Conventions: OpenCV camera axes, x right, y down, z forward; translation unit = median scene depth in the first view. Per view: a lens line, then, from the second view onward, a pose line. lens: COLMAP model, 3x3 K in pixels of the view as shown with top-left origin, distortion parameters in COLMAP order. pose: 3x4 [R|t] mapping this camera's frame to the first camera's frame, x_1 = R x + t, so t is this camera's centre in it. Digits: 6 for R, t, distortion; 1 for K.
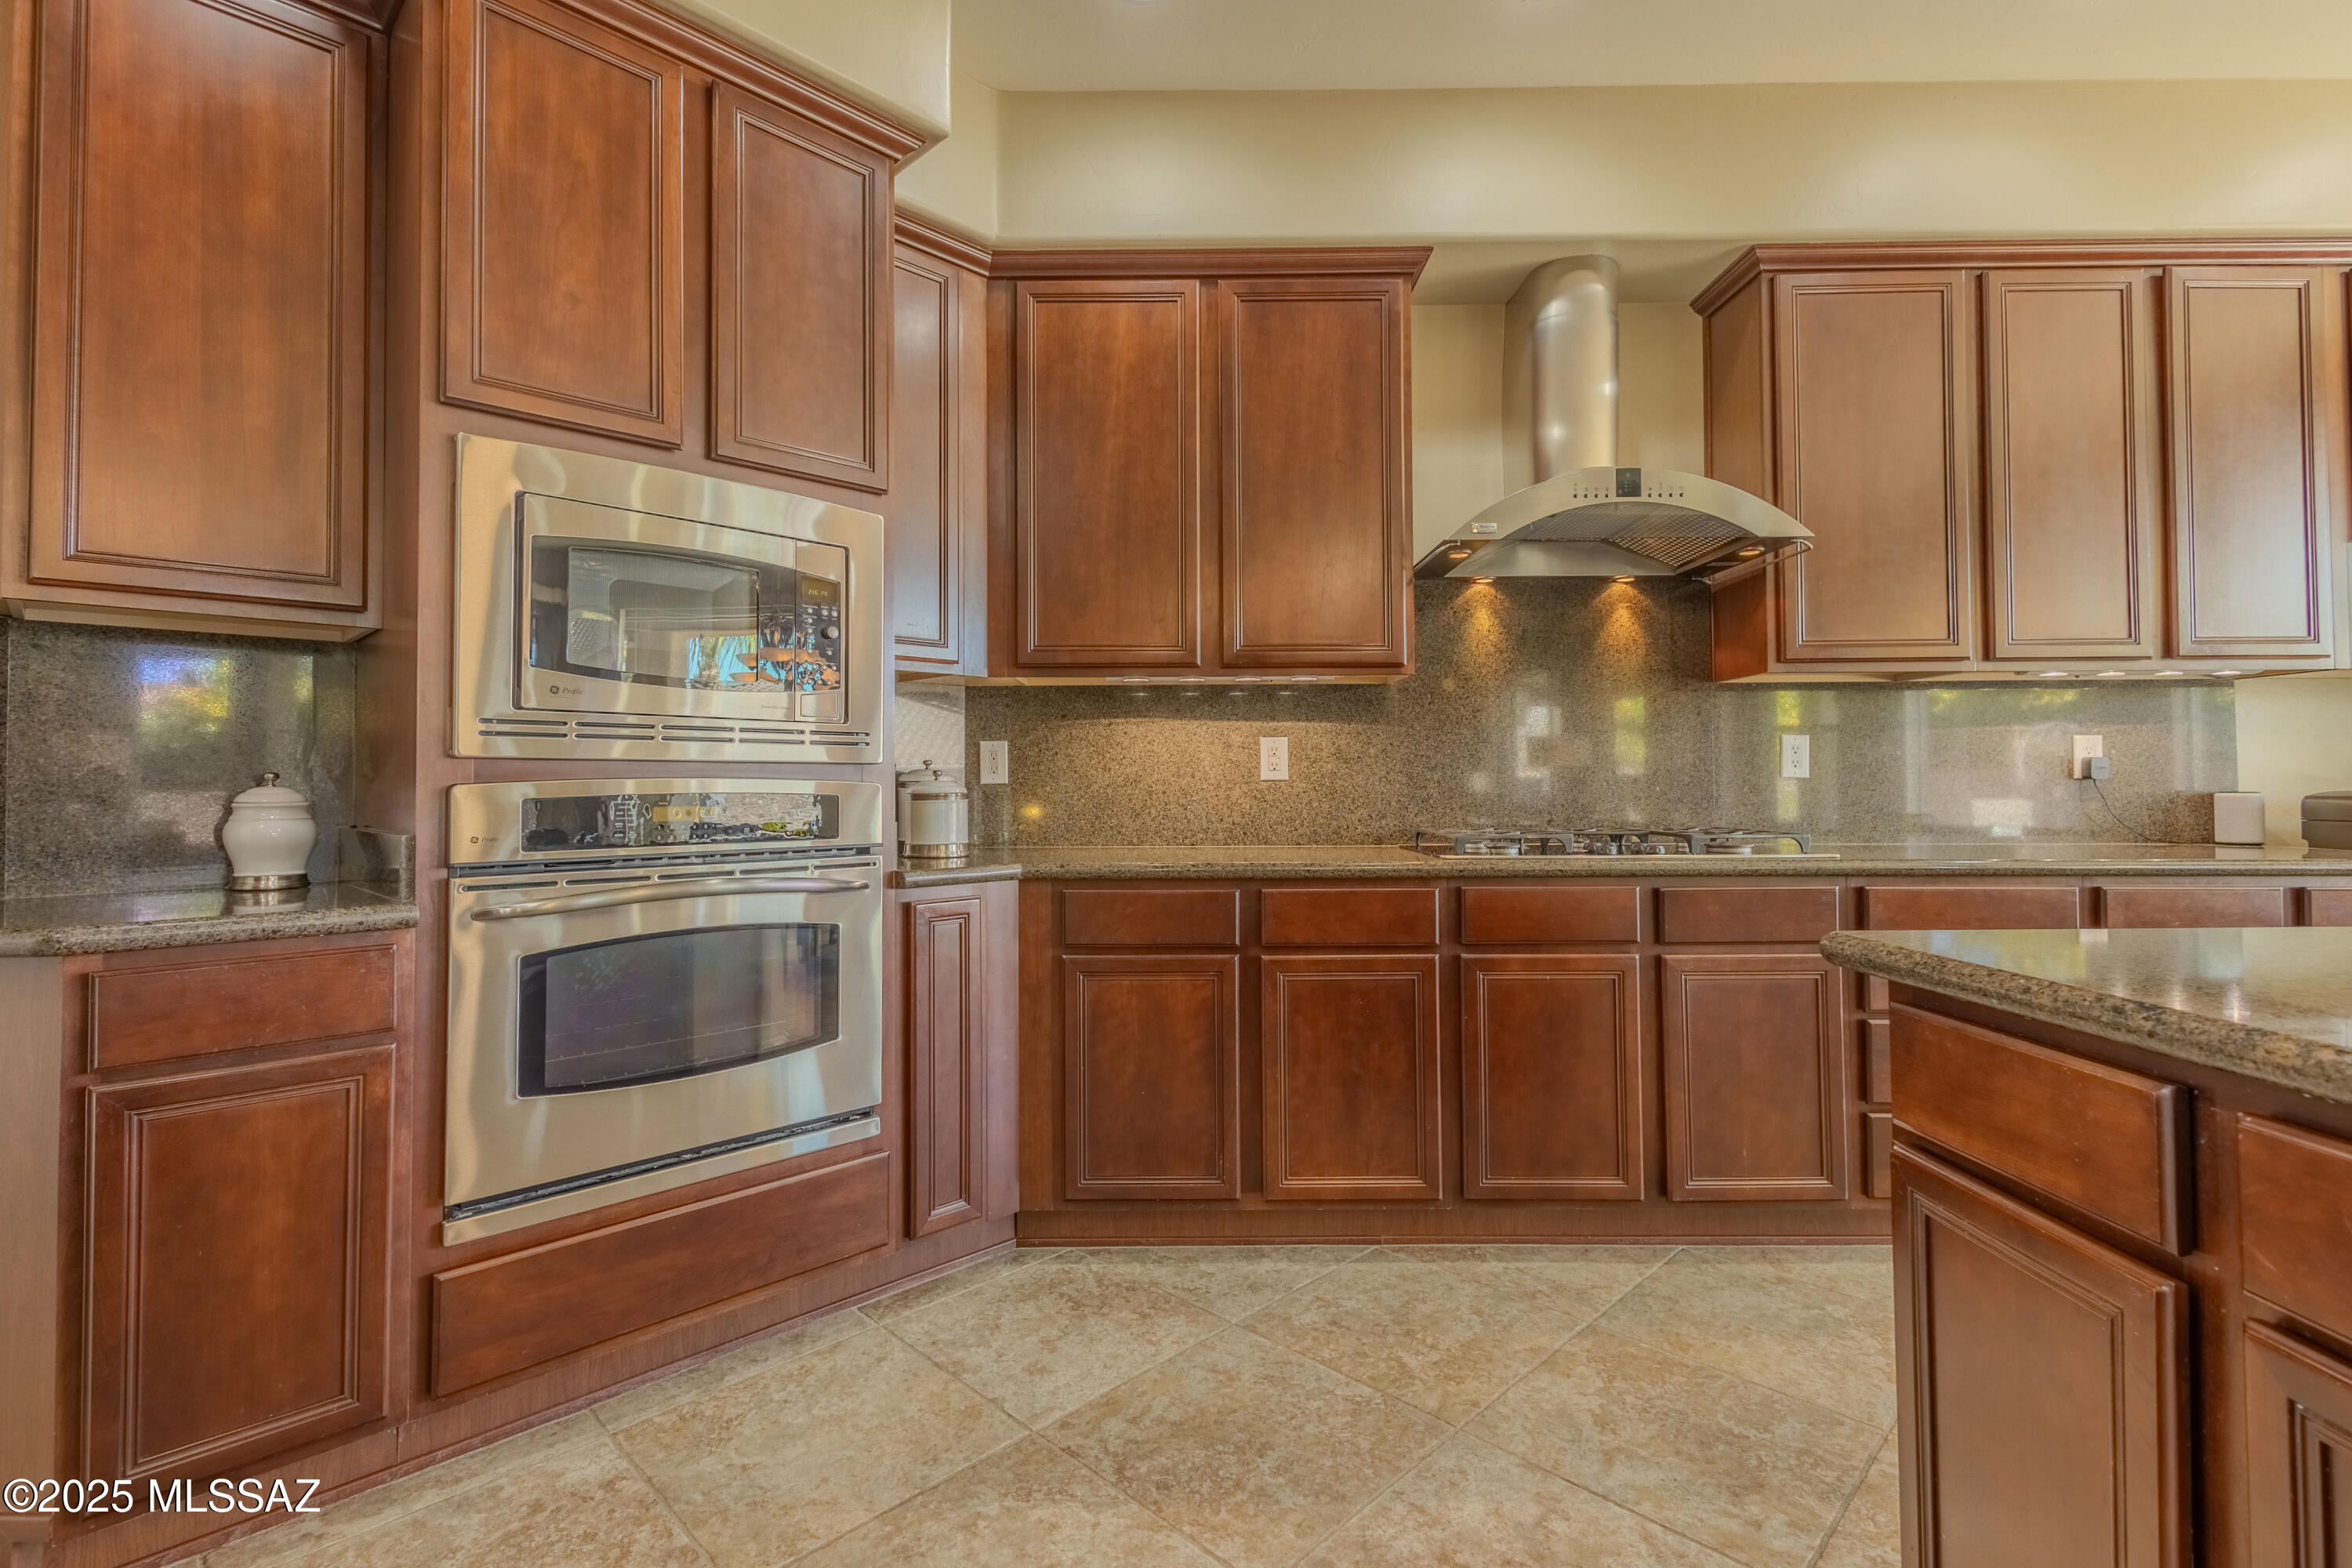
lens RADIAL K [[1063.6, 0, 1180.0], [0, 1063.6, 763.9], [0, 0, 1]] dist [0.002996, 0.000481]
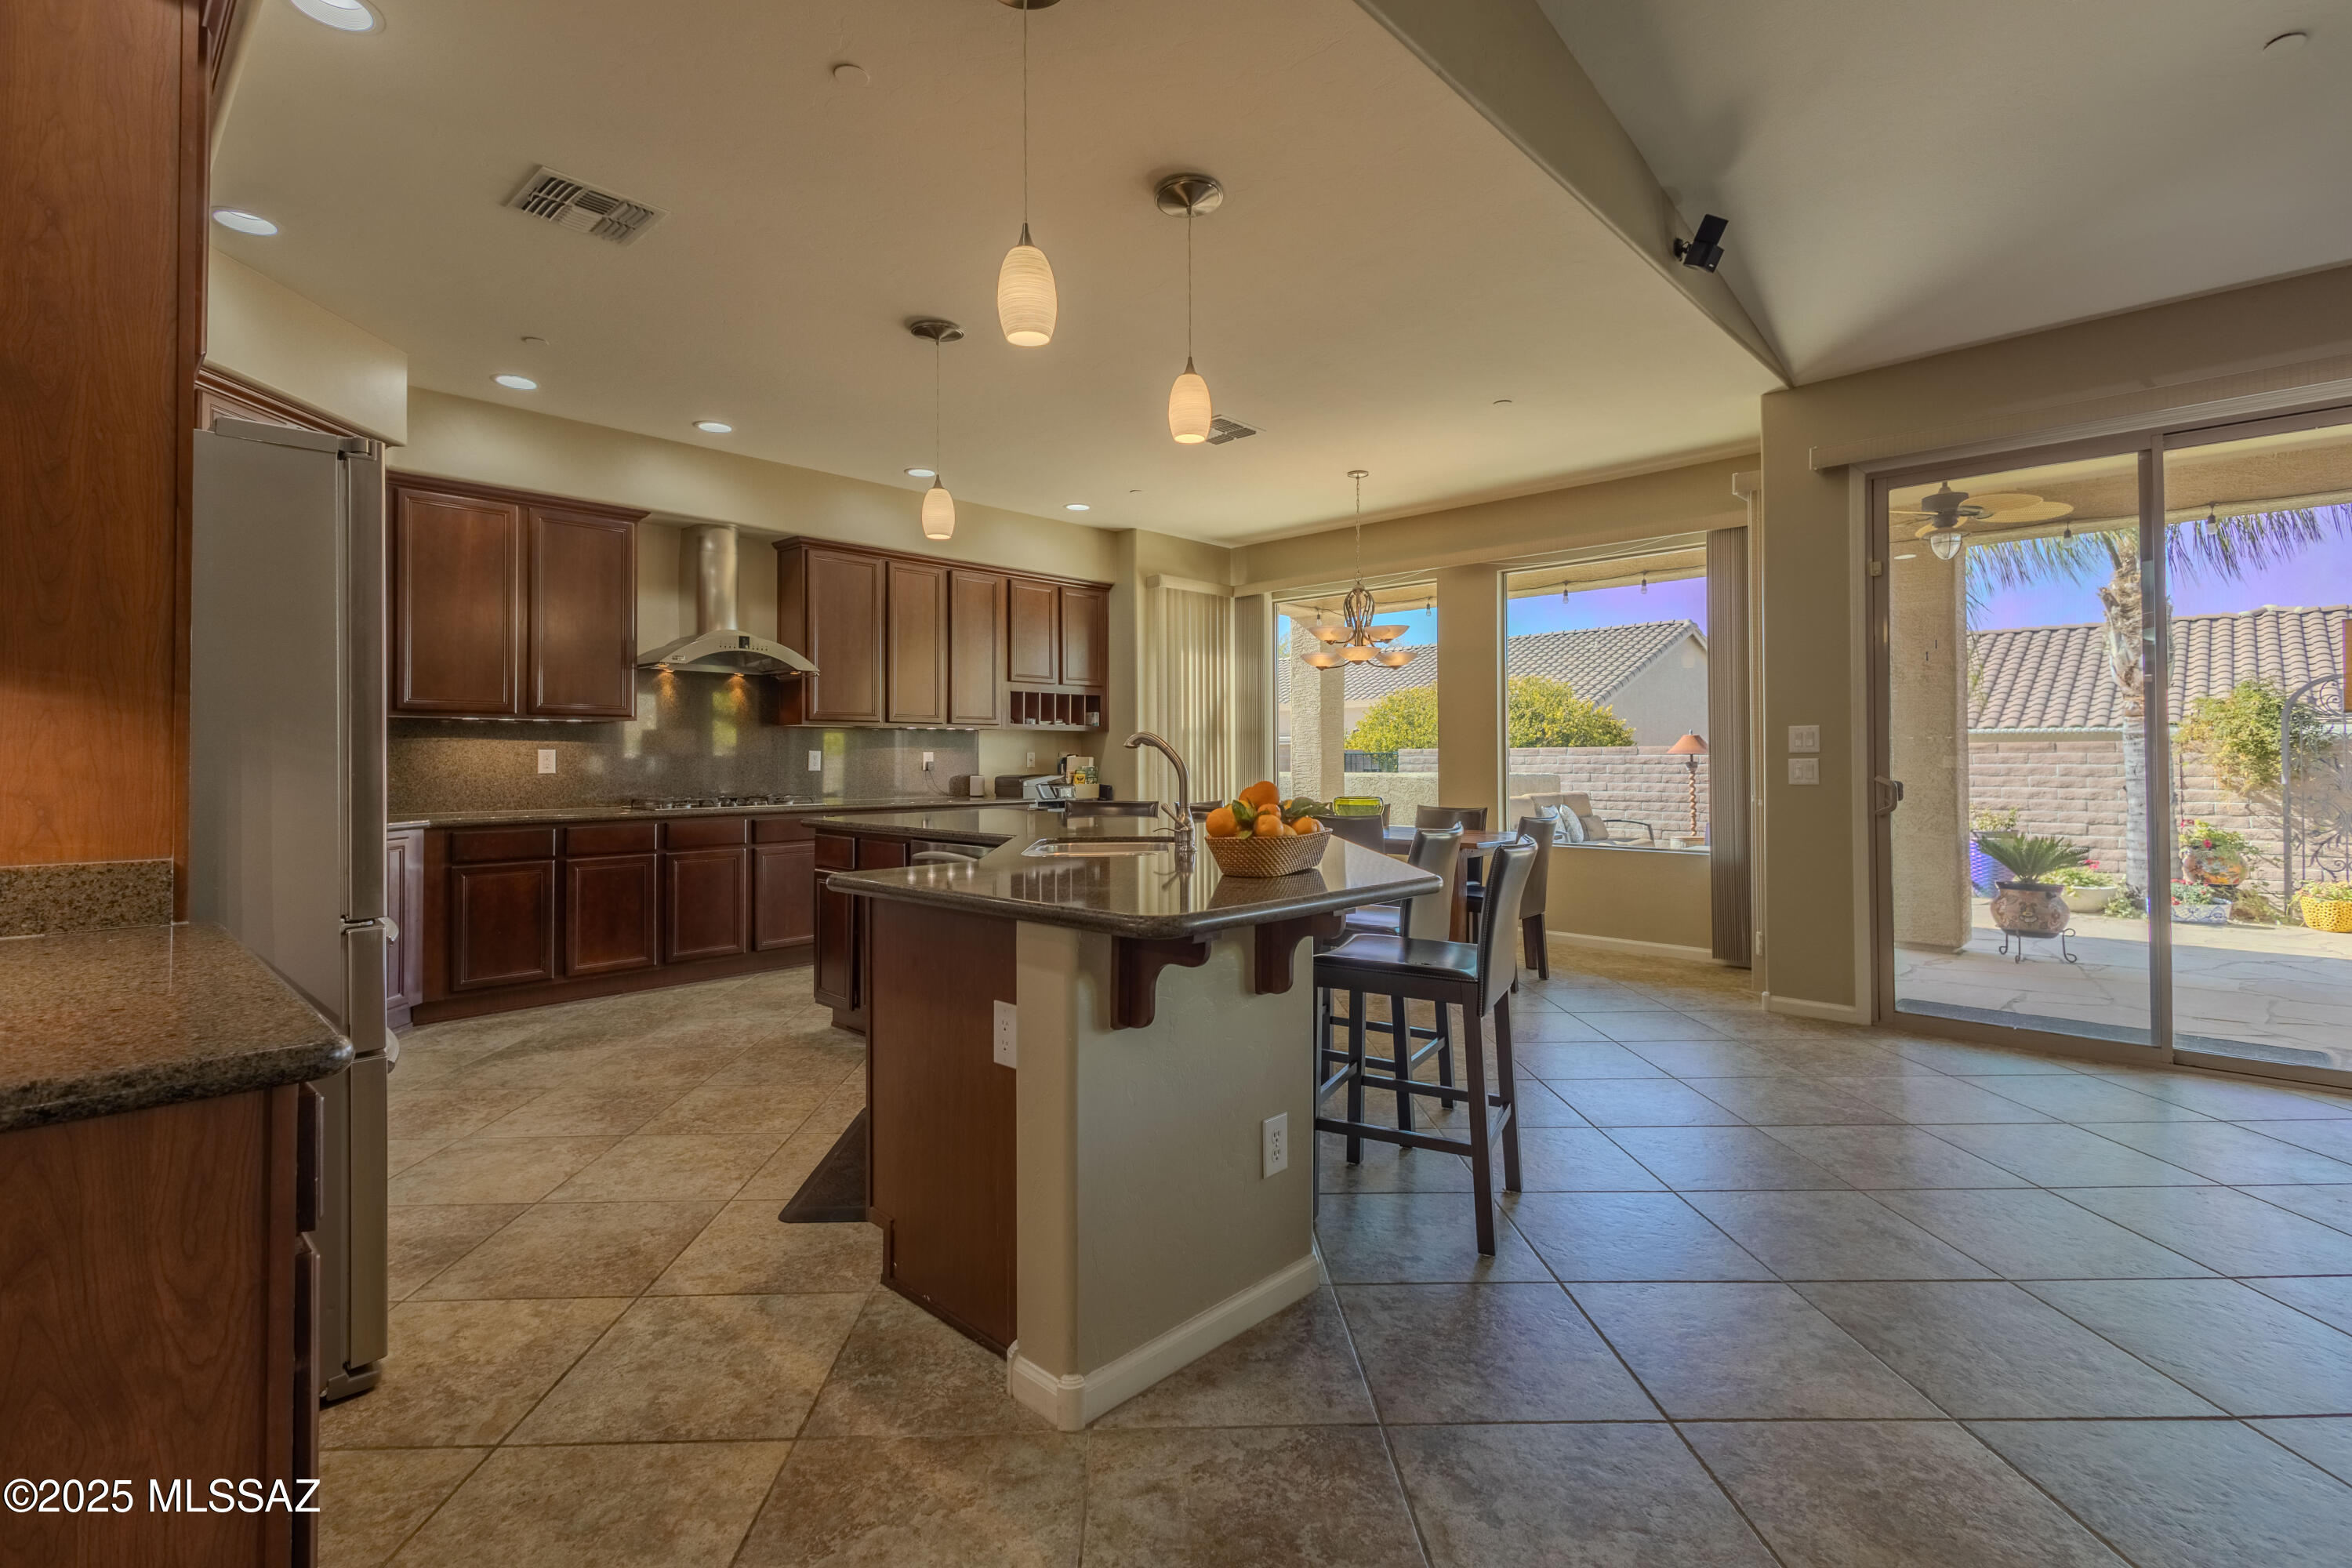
lens RADIAL K [[1064.4, 0, 1166.3], [0, 1064.4, 739.4], [0, 0, 1]] dist [0.016504, -0.008869]
pose [[0.691715, 0.016445, 0.721983, -0.559167], [-0.015918, 0.999845, -0.007524, -0.051361], [-0.721995, -0.006288, 0.691870, -1.150840]]
